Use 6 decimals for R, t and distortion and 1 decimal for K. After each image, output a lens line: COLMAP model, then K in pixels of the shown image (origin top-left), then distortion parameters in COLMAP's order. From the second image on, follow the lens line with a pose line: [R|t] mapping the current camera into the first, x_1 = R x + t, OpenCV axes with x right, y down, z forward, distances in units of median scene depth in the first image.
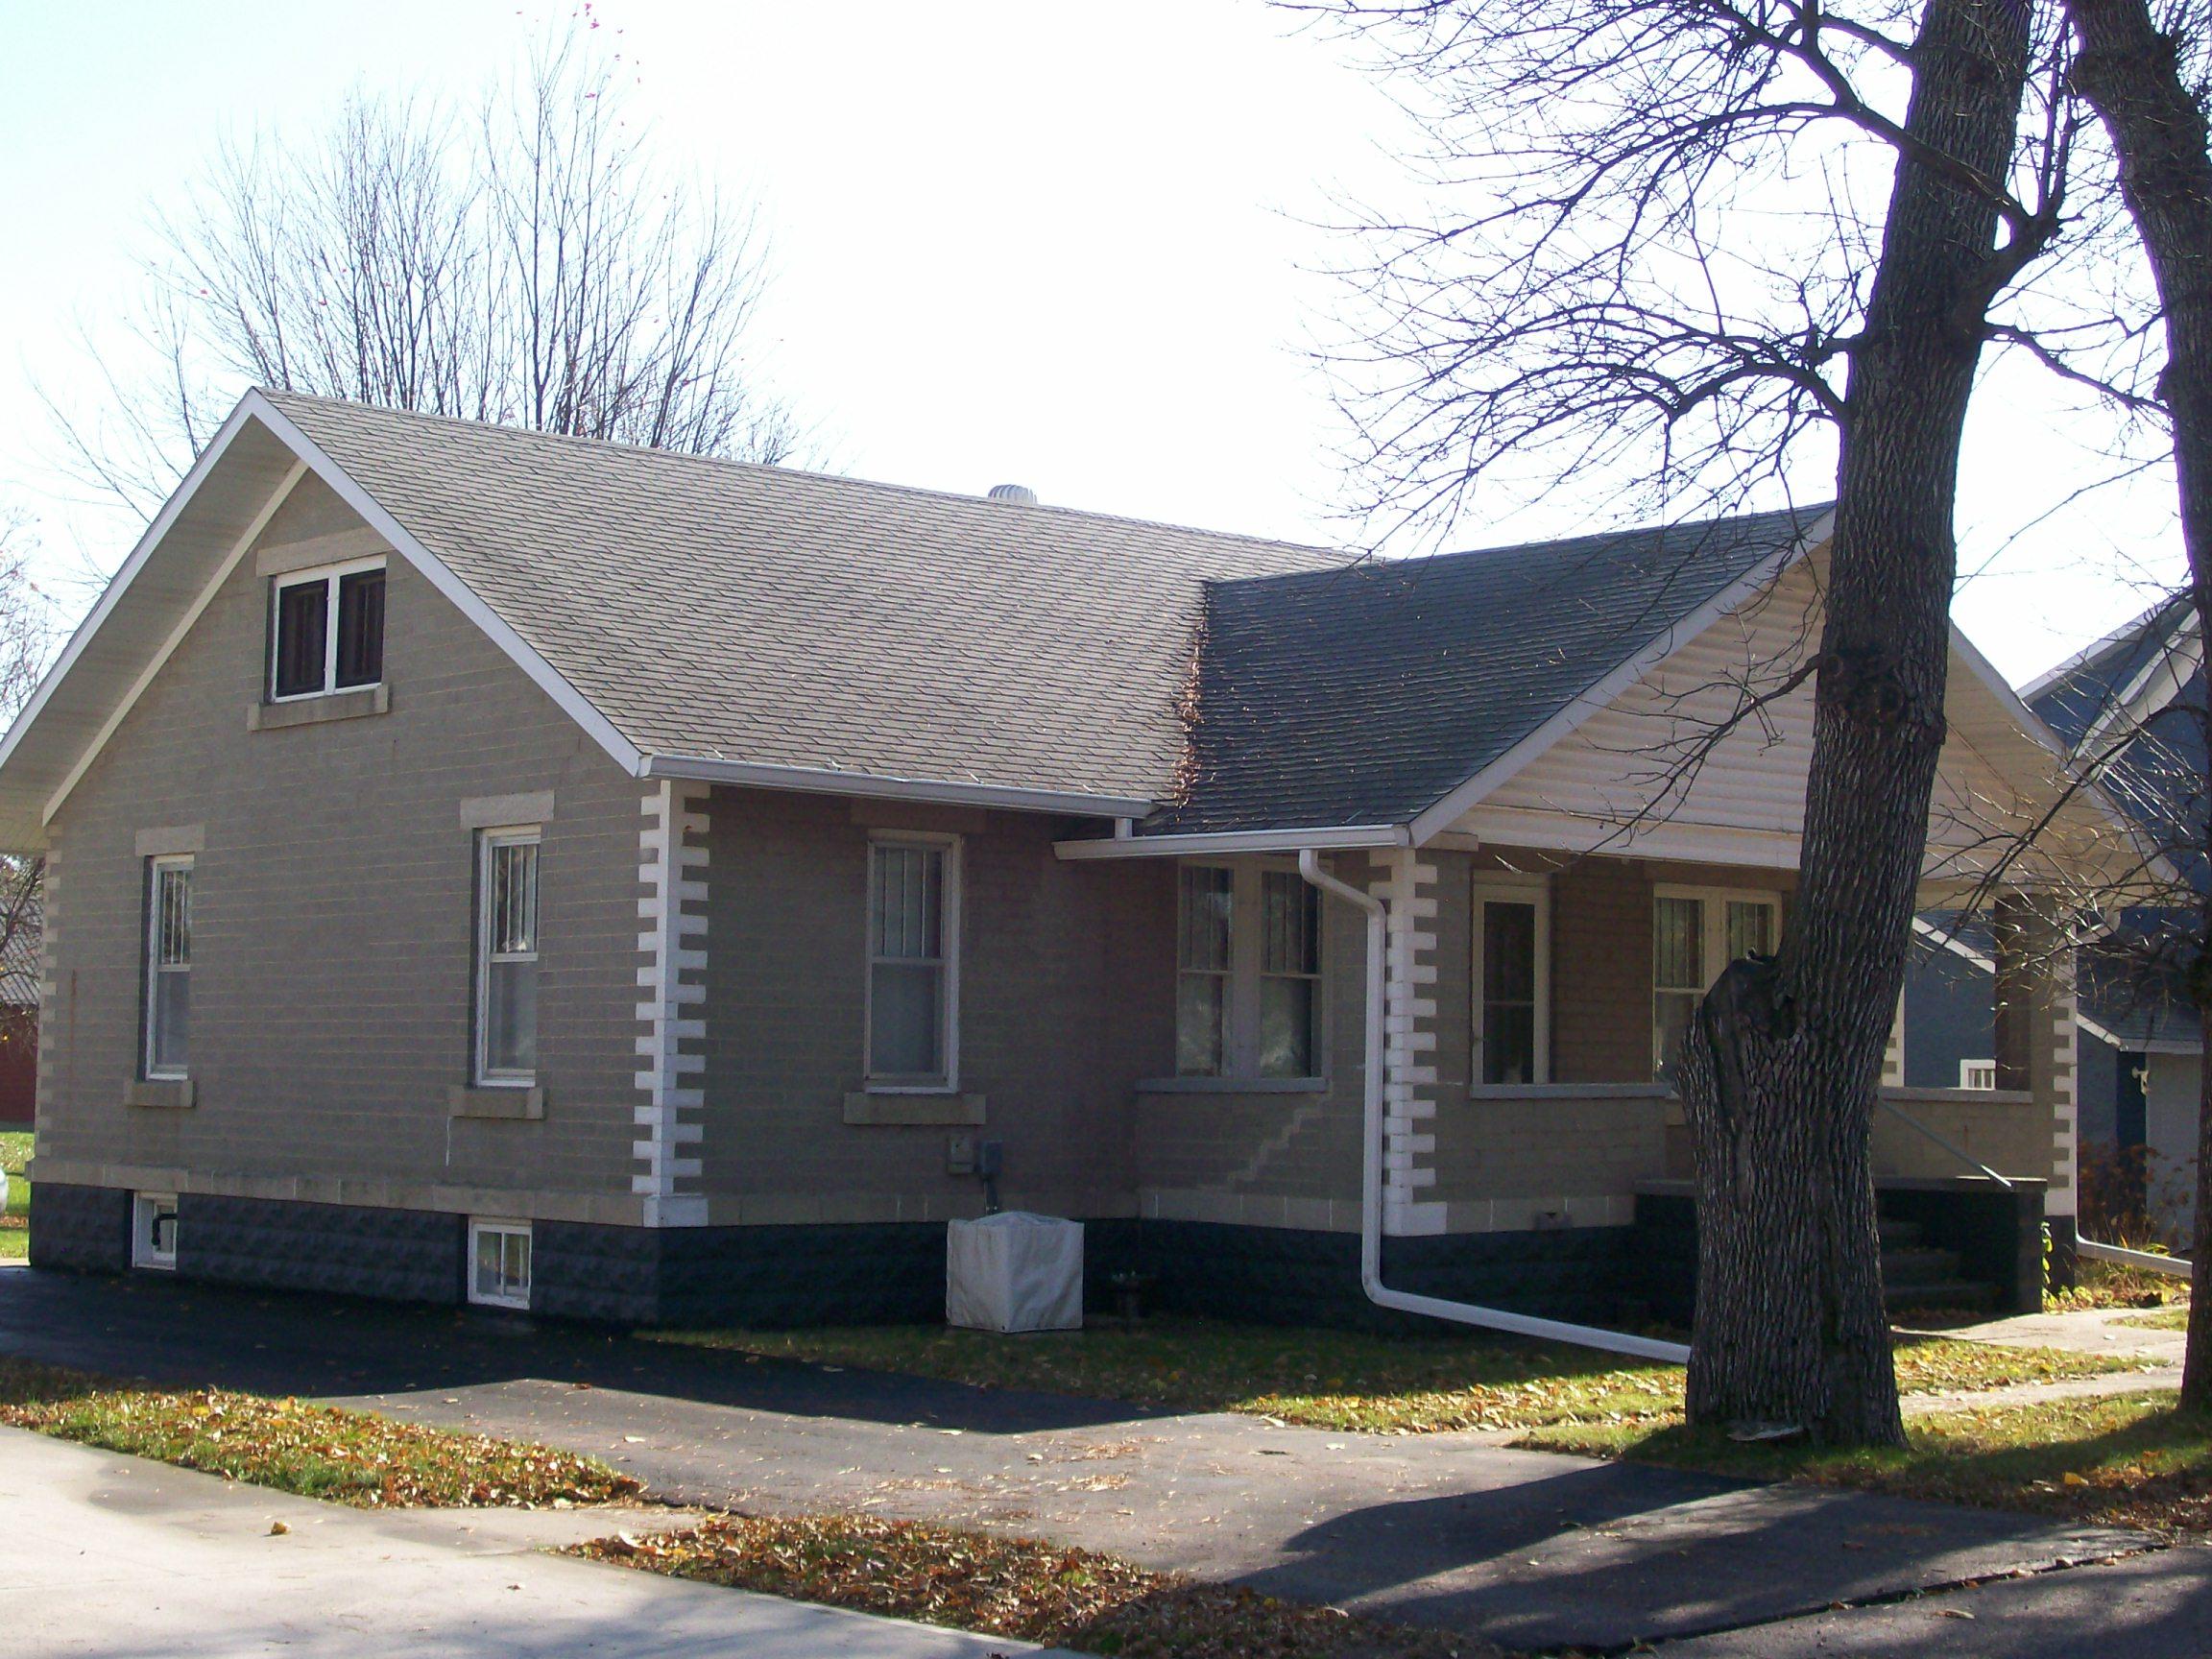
lens RADIAL K [[3616.8, 0, 1106.0], [0, 3616.8, 829.5], [0, 0, 1]] dist [-0.106620, 0.097639]
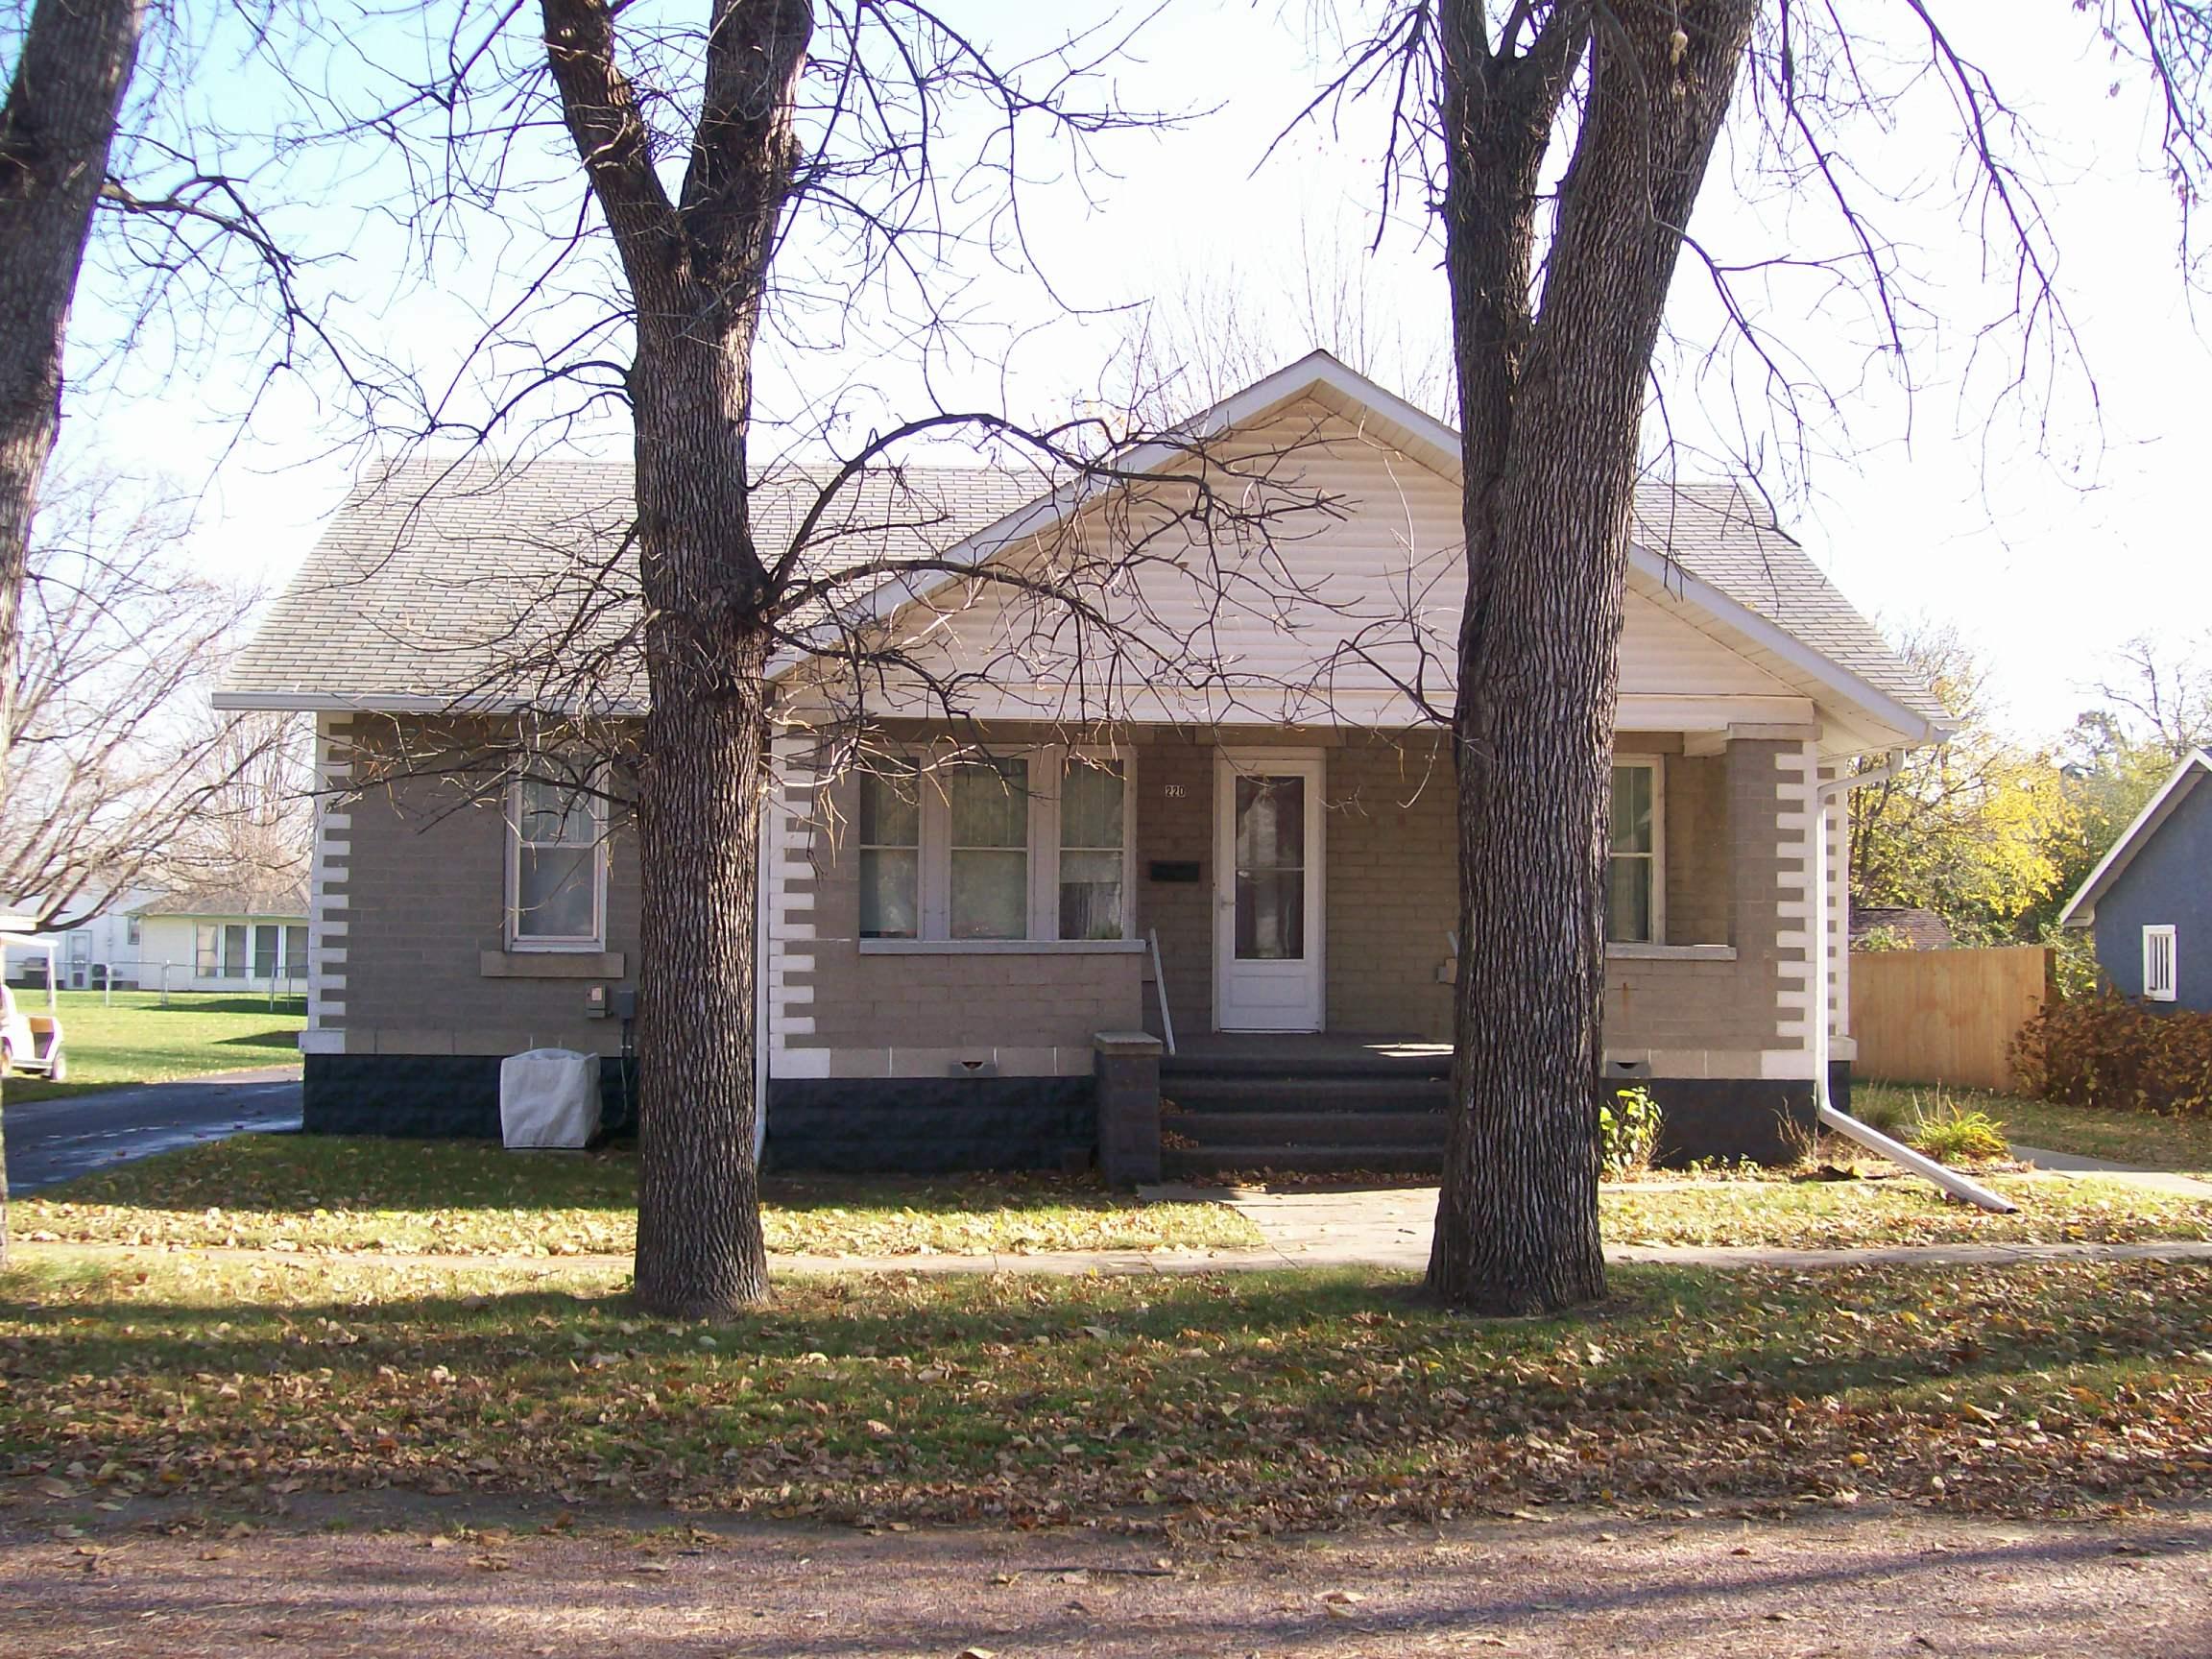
lens RADIAL K [[2426.2, 0, 1106.0], [0, 2426.2, 829.5], [0, 0, 1]] dist [-0.145820, 0.004001]
pose [[0.792757, -0.037872, -0.608361, 0.610180], [0.044824, 0.998988, -0.003779, 0.043803], [0.607888, -0.024274, 0.793652, 0.474799]]
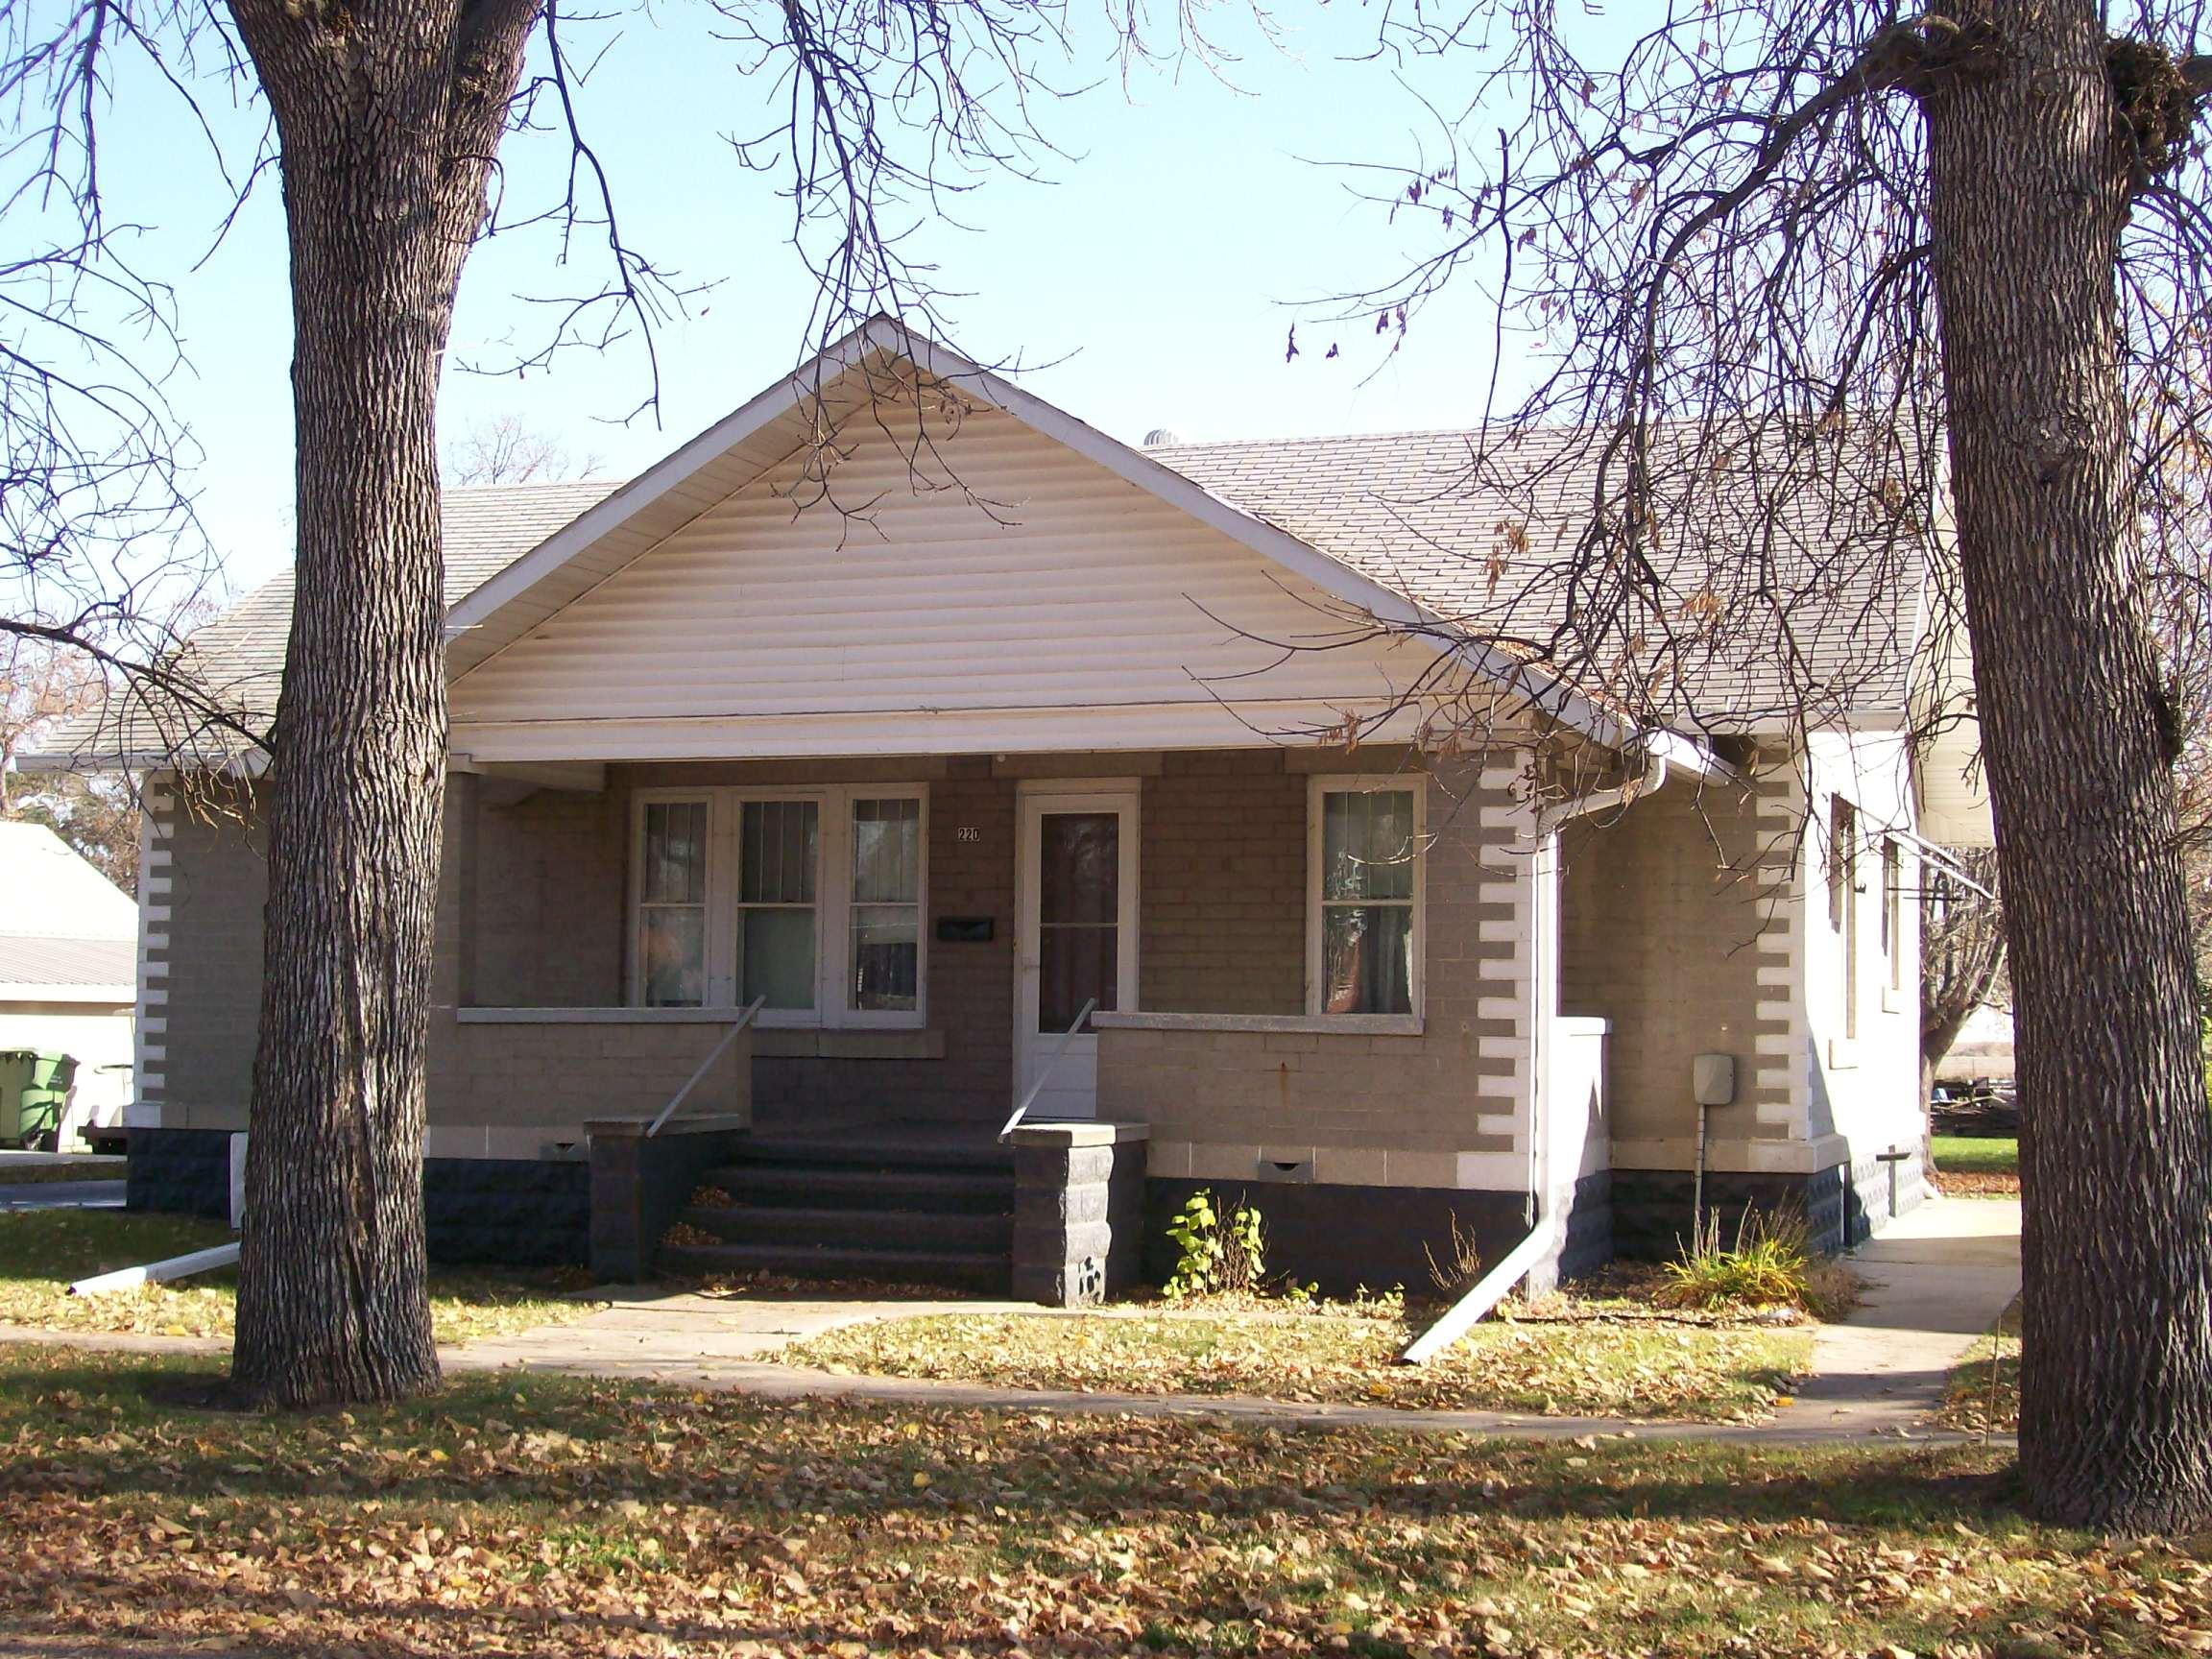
lens RADIAL K [[3032.1, 0, 1106.0], [0, 3032.1, 829.5], [0, 0, 1]] dist [-0.108455, -0.009857]
pose [[0.480112, -0.065298, -0.874774, 0.921836], [0.055574, 0.997487, -0.043956, 0.068900], [0.875445, -0.027511, 0.482534, 0.767834]]
